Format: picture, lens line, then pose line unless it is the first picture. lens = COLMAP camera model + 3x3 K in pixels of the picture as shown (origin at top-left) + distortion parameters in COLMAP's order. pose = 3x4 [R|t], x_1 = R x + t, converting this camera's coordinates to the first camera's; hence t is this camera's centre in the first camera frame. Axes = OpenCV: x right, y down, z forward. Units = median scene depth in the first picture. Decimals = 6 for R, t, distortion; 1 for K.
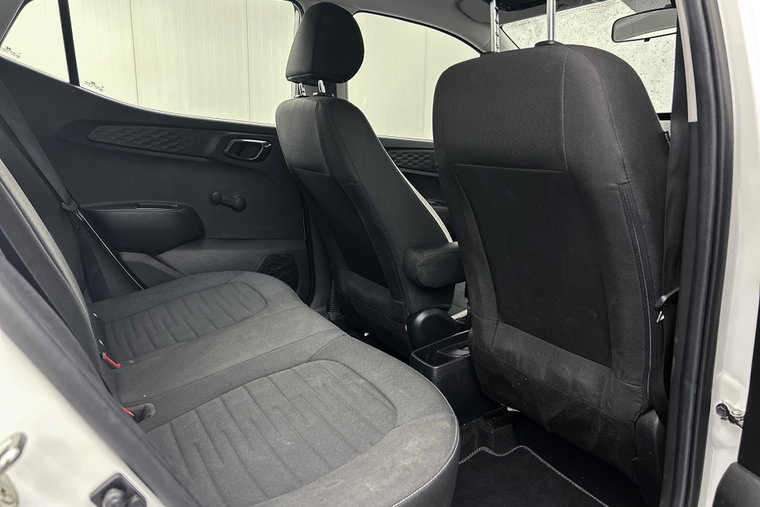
lens RADIAL K [[568.5, 0, 383.0], [0, 568.5, 264.6], [0, 0, 1]] dist [0.062511, -0.086707]
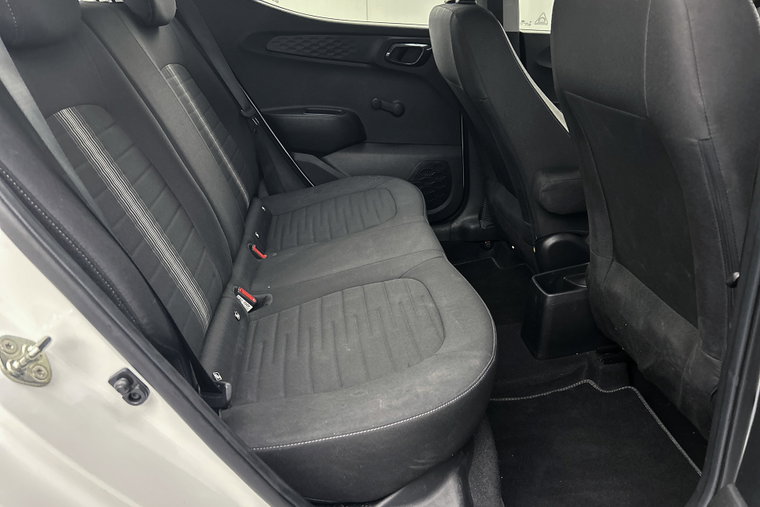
lens RADIAL K [[568.5, 0, 383.0], [0, 568.5, 264.6], [0, 0, 1]] dist [0.062511, -0.086707]
pose [[0.920103, 0.132540, -0.368571, 0.179659], [-0.054529, 0.975189, 0.214555, -0.066060], [0.387863, -0.177315, 0.904501, 0.001262]]
